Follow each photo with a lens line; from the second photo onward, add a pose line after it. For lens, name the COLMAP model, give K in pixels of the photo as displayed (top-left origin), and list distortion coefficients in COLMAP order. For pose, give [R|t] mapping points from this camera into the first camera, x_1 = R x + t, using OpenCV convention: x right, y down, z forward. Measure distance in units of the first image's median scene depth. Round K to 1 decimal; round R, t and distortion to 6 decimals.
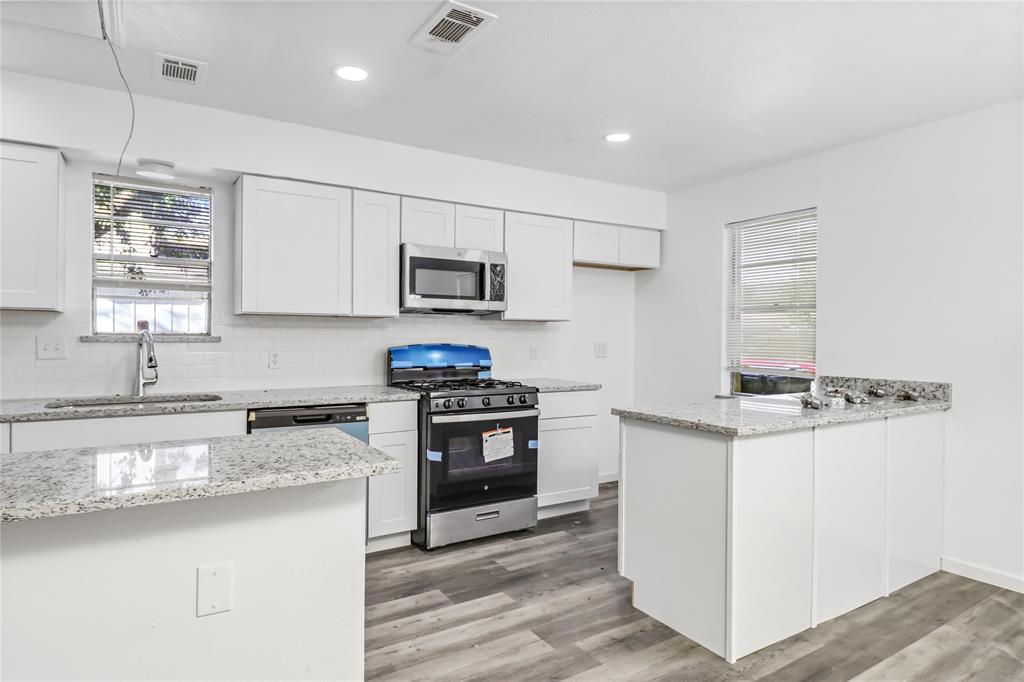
lens RADIAL K [[574.5, 0, 492.4], [0, 574.5, 338.8], [0, 0, 1]] dist [0.008862, -0.014274]
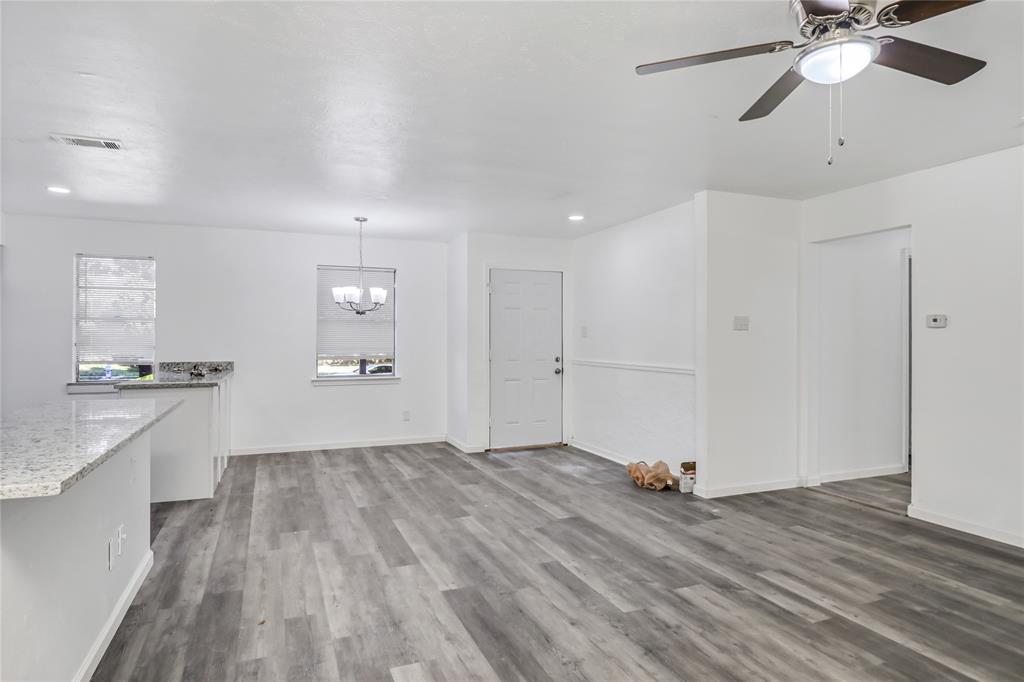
lens RADIAL K [[574.5, 0, 503.8], [0, 574.5, 336.5], [0, 0, 1]] dist [0.008862, -0.014274]
pose [[0.166029, -0.002925, 0.986117, -0.922828], [0.005495, 0.999983, 0.002041, -0.007489], [-0.986106, 0.005080, 0.166042, -0.235732]]
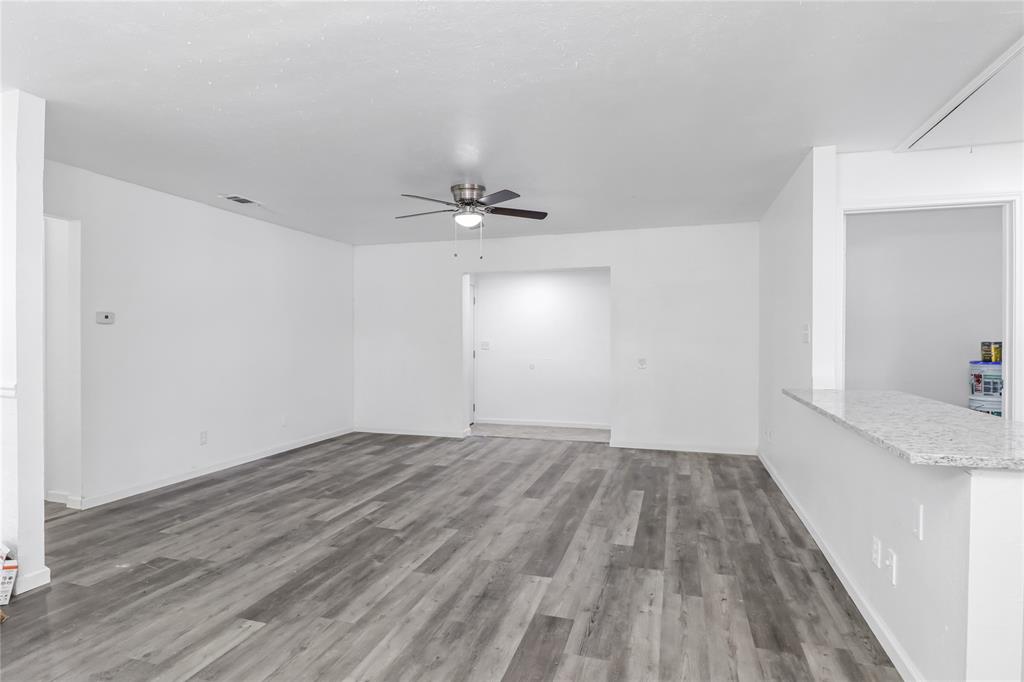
lens RADIAL K [[574.5, 0, 496.3], [0, 574.5, 329.2], [0, 0, 1]] dist [0.008862, -0.014274]
pose [[-0.759327, -0.011549, -0.650607, 0.503137], [-0.009240, 0.999933, -0.006966, -0.003110], [0.650644, 0.000723, -0.759383, 0.589673]]
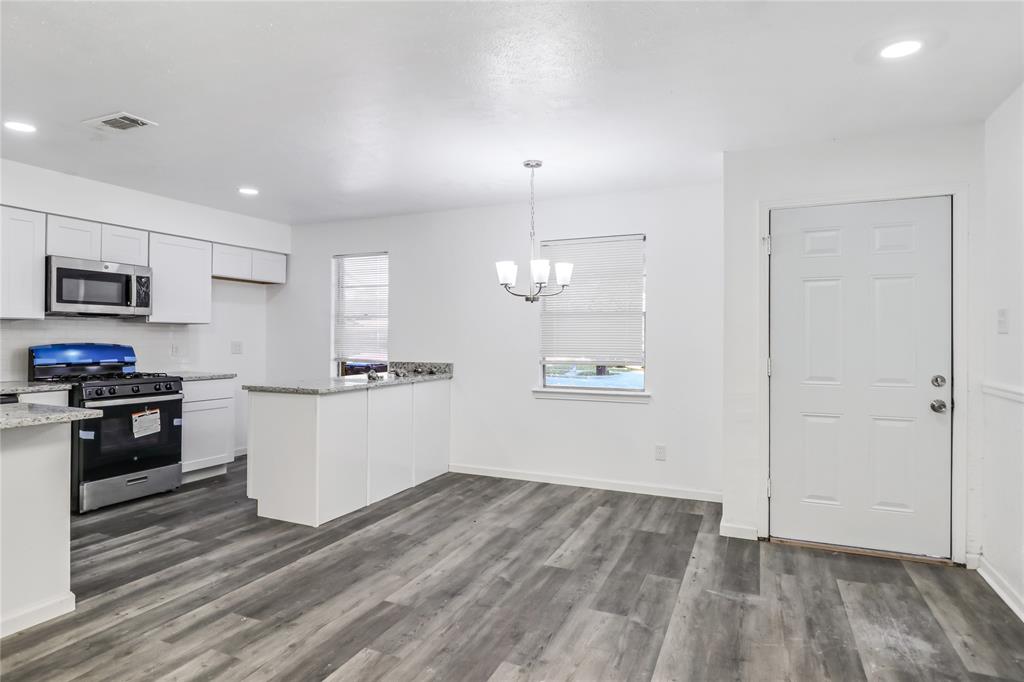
lens RADIAL K [[574.5, 0, 492.9], [0, 574.5, 336.3], [0, 0, 1]] dist [0.008862, -0.014274]
pose [[0.826543, -0.001151, 0.562873, -0.071501], [0.004346, 0.999981, -0.004337, 0.004144], [-0.562857, 0.006031, 0.826532, -0.457287]]
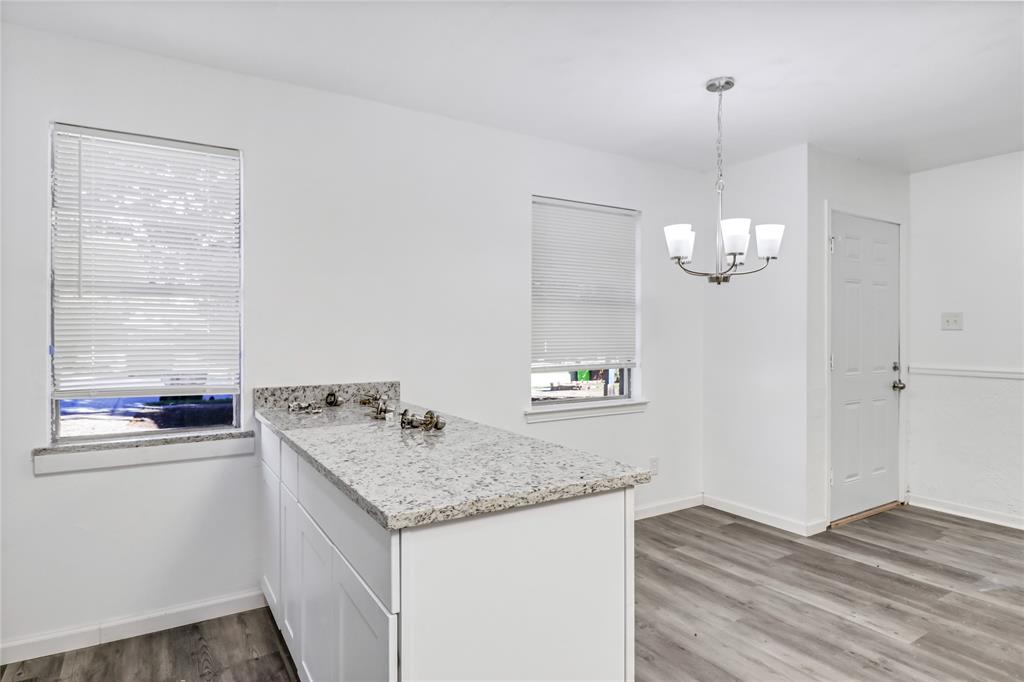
lens RADIAL K [[574.5, 0, 514.4], [0, 574.5, 332.8], [0, 0, 1]] dist [0.008862, -0.014274]
pose [[-0.012673, -0.004596, 0.999909, -0.156272], [0.005858, 0.999972, 0.004671, -0.006781], [-0.999903, 0.005916, -0.012646, 0.737867]]
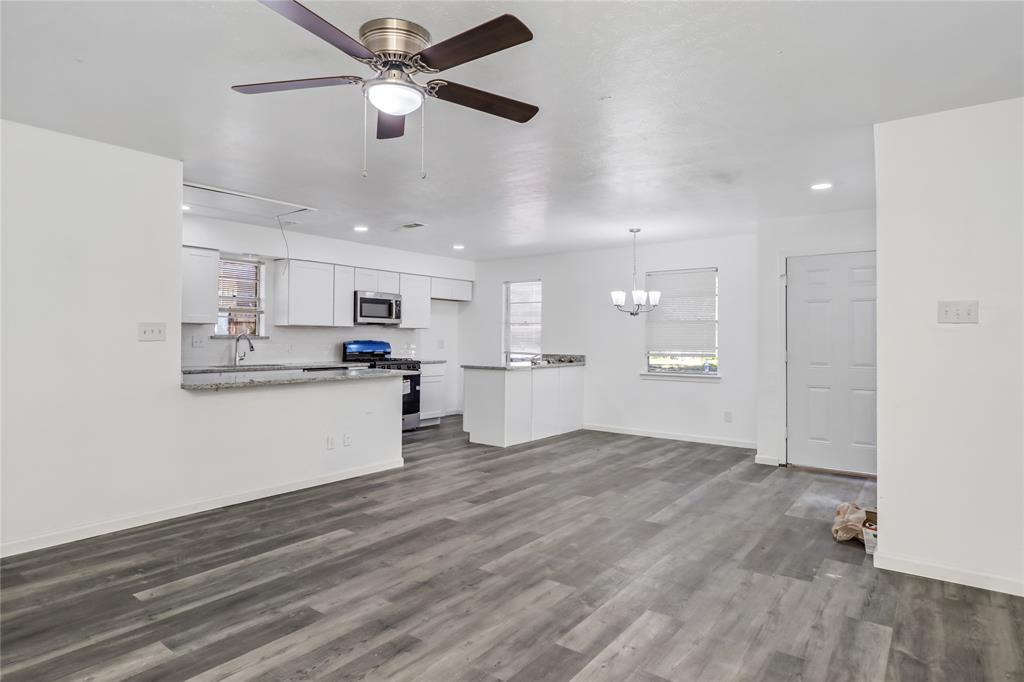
lens RADIAL K [[574.5, 0, 495.0], [0, 574.5, 328.2], [0, 0, 1]] dist [0.008862, -0.014274]
pose [[0.933686, 0.005930, 0.358043, -0.439934], [0.001196, 0.999806, -0.019679, 0.007269], [-0.358090, 0.018802, 0.933498, -1.114709]]
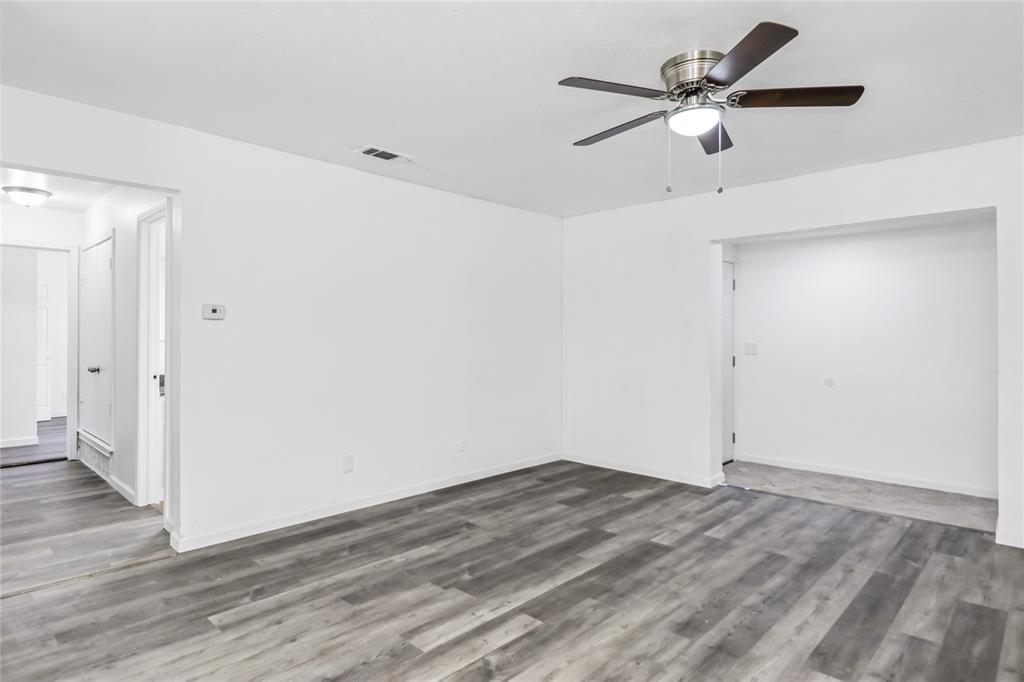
lens RADIAL K [[574.5, 0, 491.0], [0, 574.5, 333.1], [0, 0, 1]] dist [0.008862, -0.014274]
pose [[-0.971727, -0.006116, -0.236028, 0.105665], [-0.007636, 0.999956, 0.005526, -0.002429], [0.235984, 0.007172, -0.971730, 0.179850]]
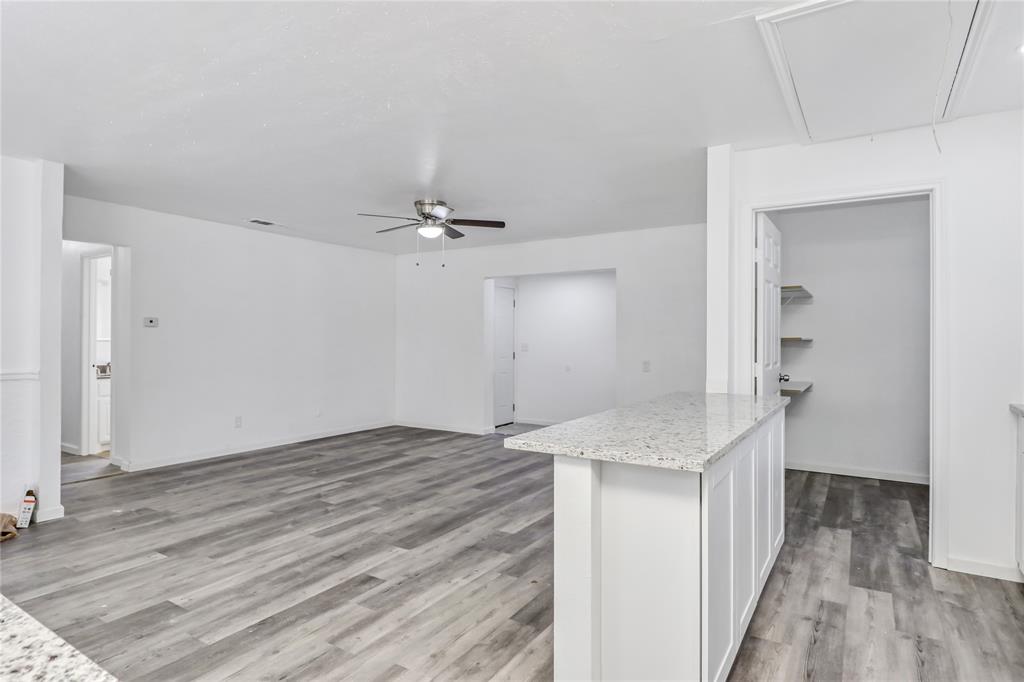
lens RADIAL K [[574.5, 0, 496.3], [0, 574.5, 349.3], [0, 0, 1]] dist [0.008862, -0.014274]
pose [[-0.898400, -0.005489, -0.439145, 0.177131], [-0.015720, 0.999683, 0.019664, -0.001407], [0.438898, 0.024569, -0.898201, 0.926072]]
